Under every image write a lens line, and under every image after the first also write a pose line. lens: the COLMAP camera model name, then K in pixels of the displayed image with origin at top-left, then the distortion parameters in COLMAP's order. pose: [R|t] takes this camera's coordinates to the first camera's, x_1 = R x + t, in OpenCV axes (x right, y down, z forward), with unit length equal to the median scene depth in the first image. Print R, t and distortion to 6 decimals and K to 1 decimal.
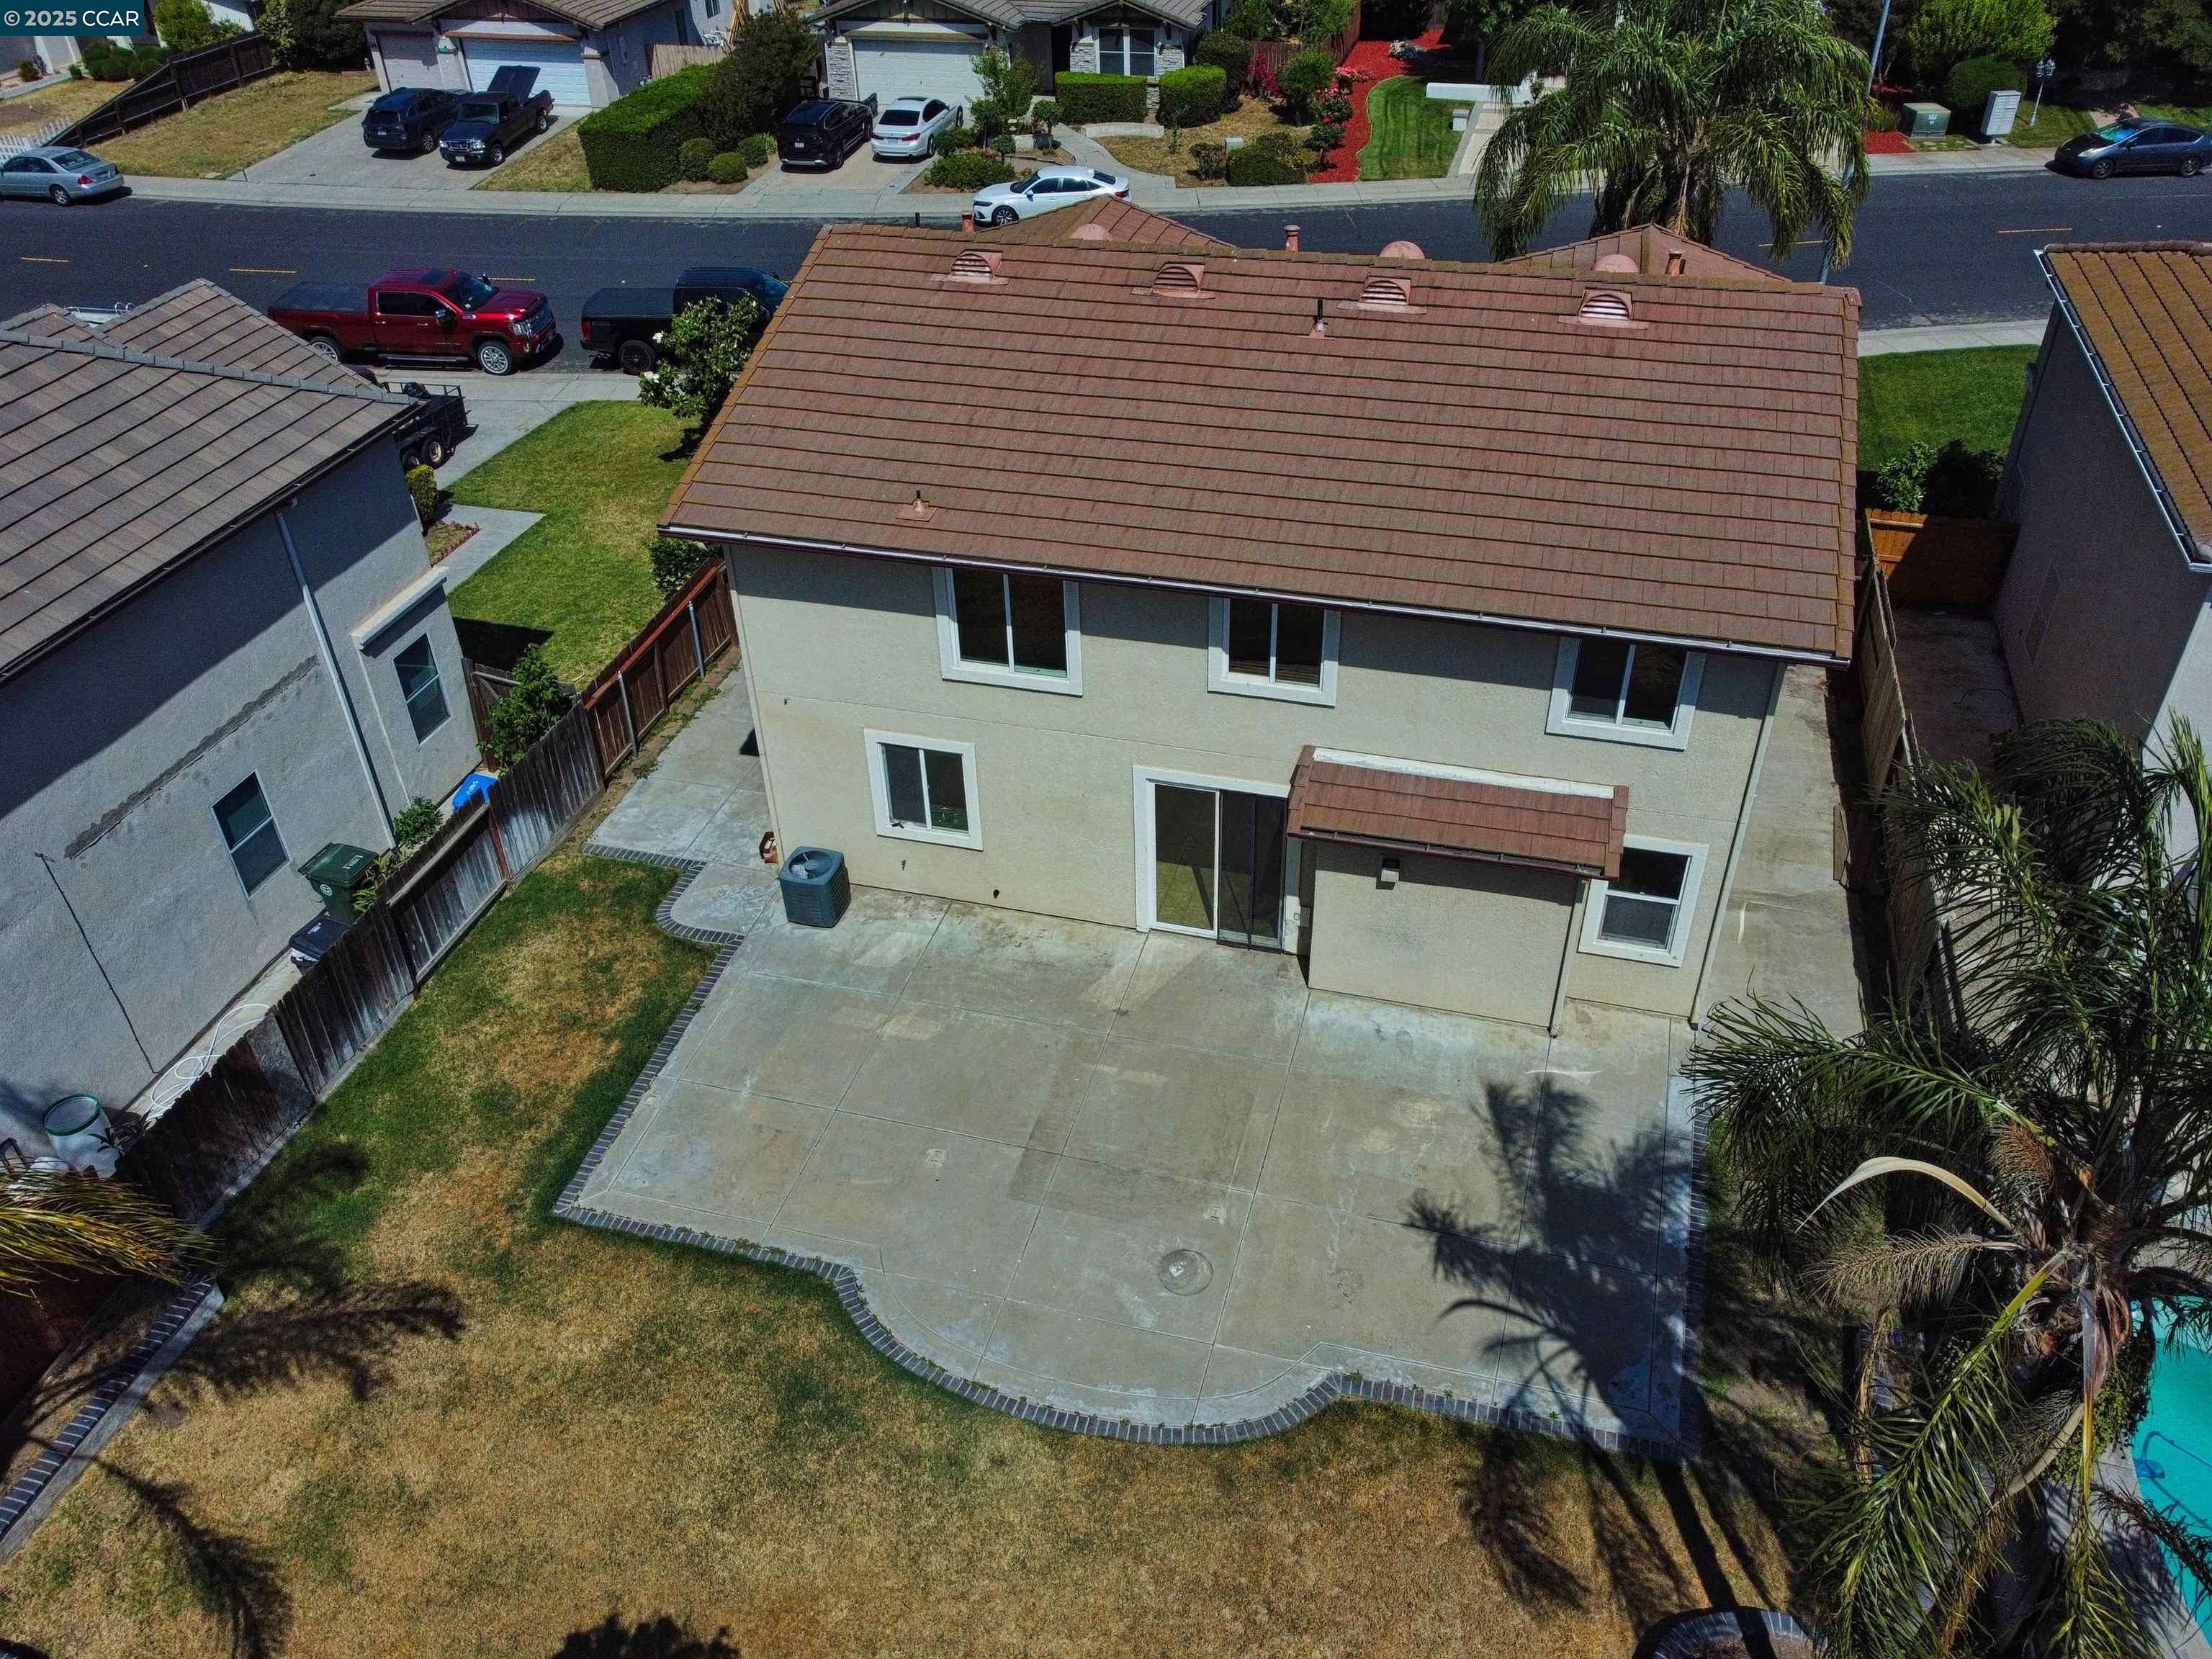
lens RADIAL K [[1686.5, 0, 1099.8], [0, 1686.5, 834.8], [0, 0, 1]] dist [-0.007751, -0.002557]
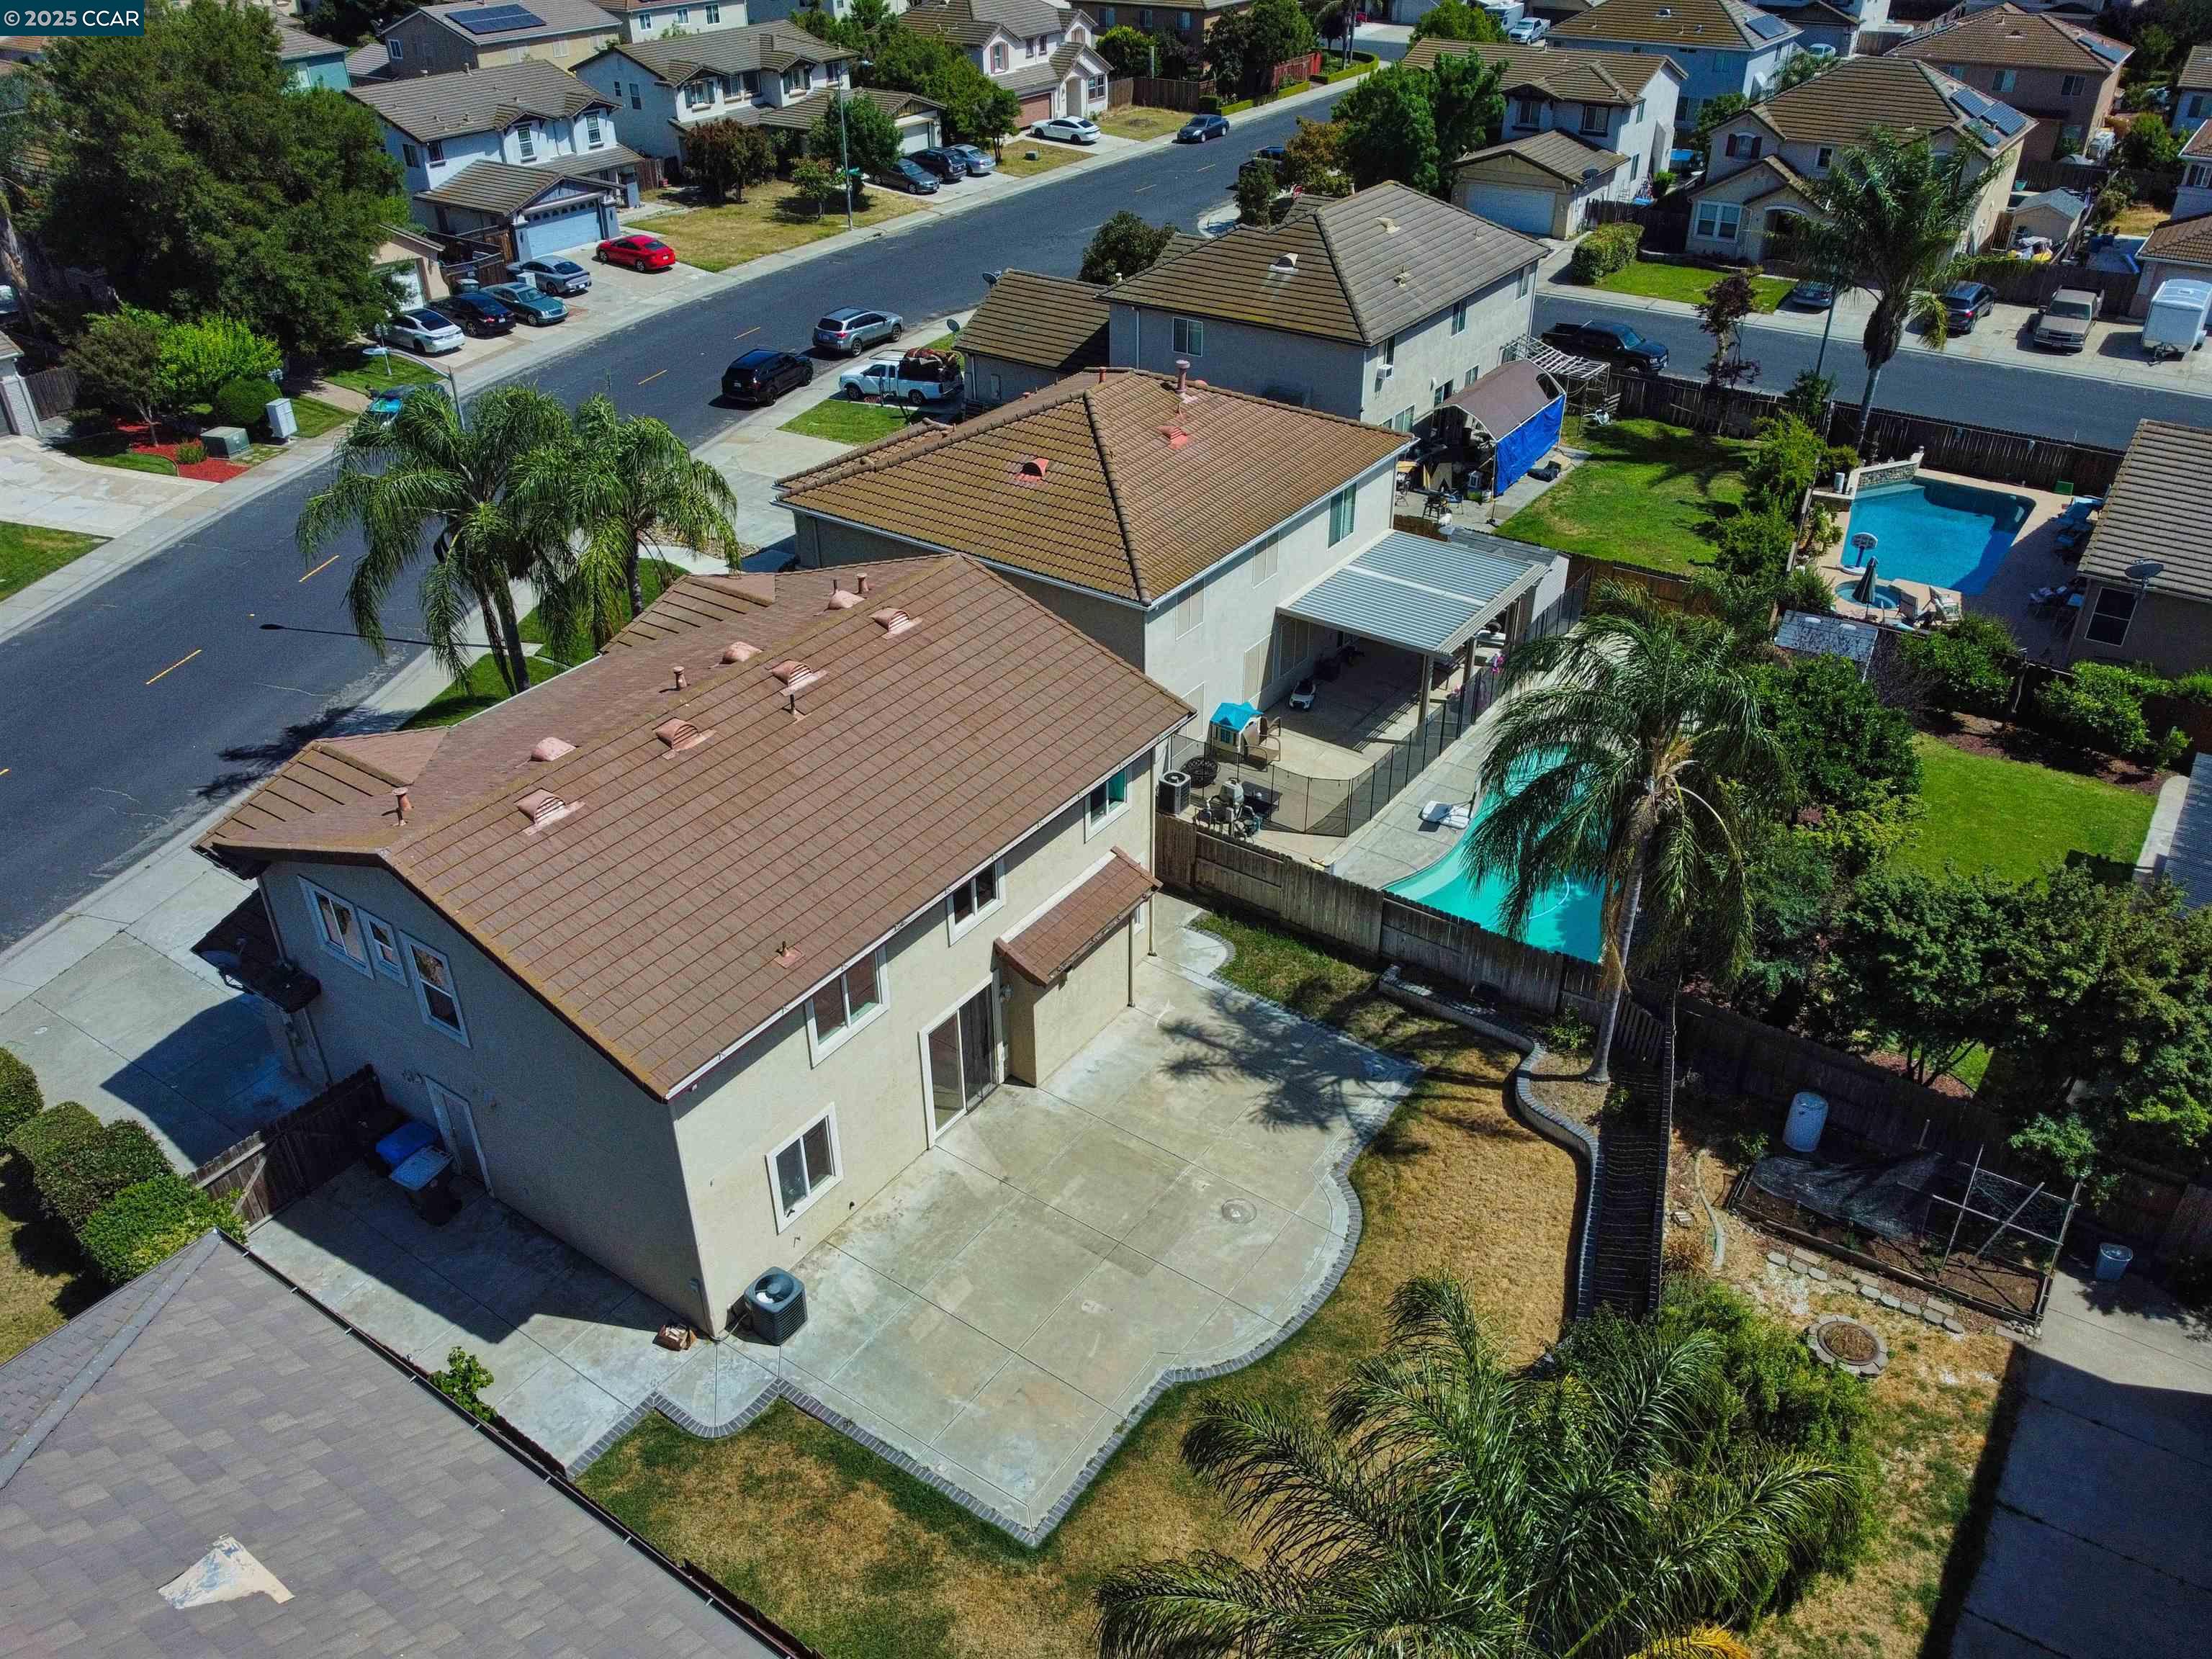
lens RADIAL K [[1686.5, 0, 1102.3], [0, 1686.5, 827.6], [0, 0, 1]] dist [-0.007751, -0.002557]
pose [[0.324654, -0.481489, 0.814106, -0.959076], [0.559421, 0.791786, 0.245199, -0.422291], [-0.762658, 0.375823, 0.526412, 0.106167]]
